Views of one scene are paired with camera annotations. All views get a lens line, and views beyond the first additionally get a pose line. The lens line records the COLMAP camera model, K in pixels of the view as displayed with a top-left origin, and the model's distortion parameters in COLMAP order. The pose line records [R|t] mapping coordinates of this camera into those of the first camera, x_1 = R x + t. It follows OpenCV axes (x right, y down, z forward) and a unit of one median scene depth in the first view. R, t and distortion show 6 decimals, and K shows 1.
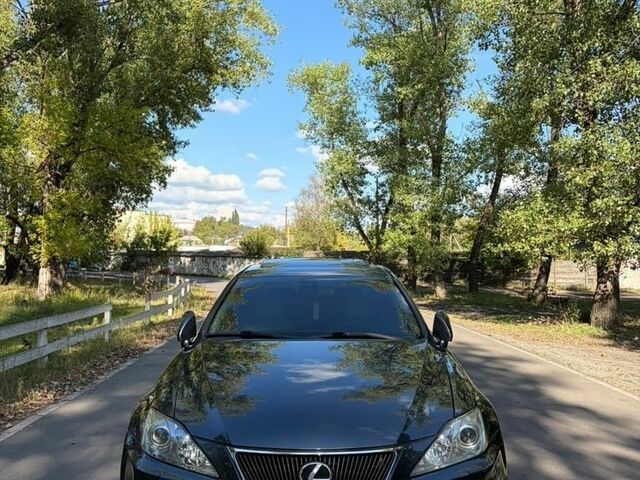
lens RADIAL K [[612.2, 0, 320.0], [0, 612.2, 240.0], [0, 0, 1]] dist [0.018693, 0.001815]
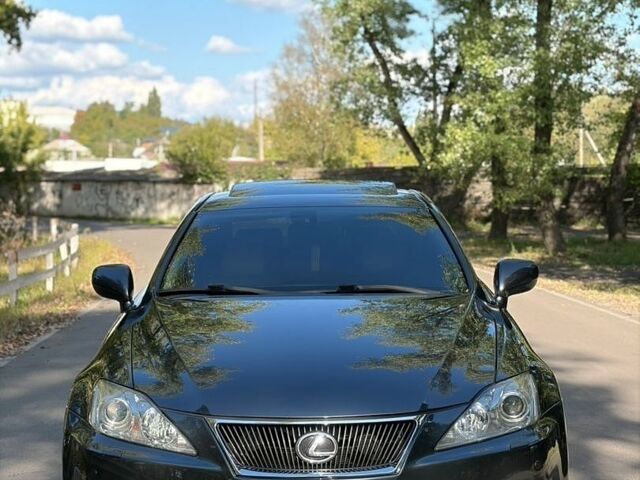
lens RADIAL K [[612.2, 0, 320.0], [0, 612.2, 240.0], [0, 0, 1]] dist [0.018693, 0.001815]
pose [[0.999889, -0.014286, 0.004245, -0.005428], [0.013601, 0.991149, 0.132056, 0.010009], [-0.006094, -0.131984, 0.991233, 0.472901]]
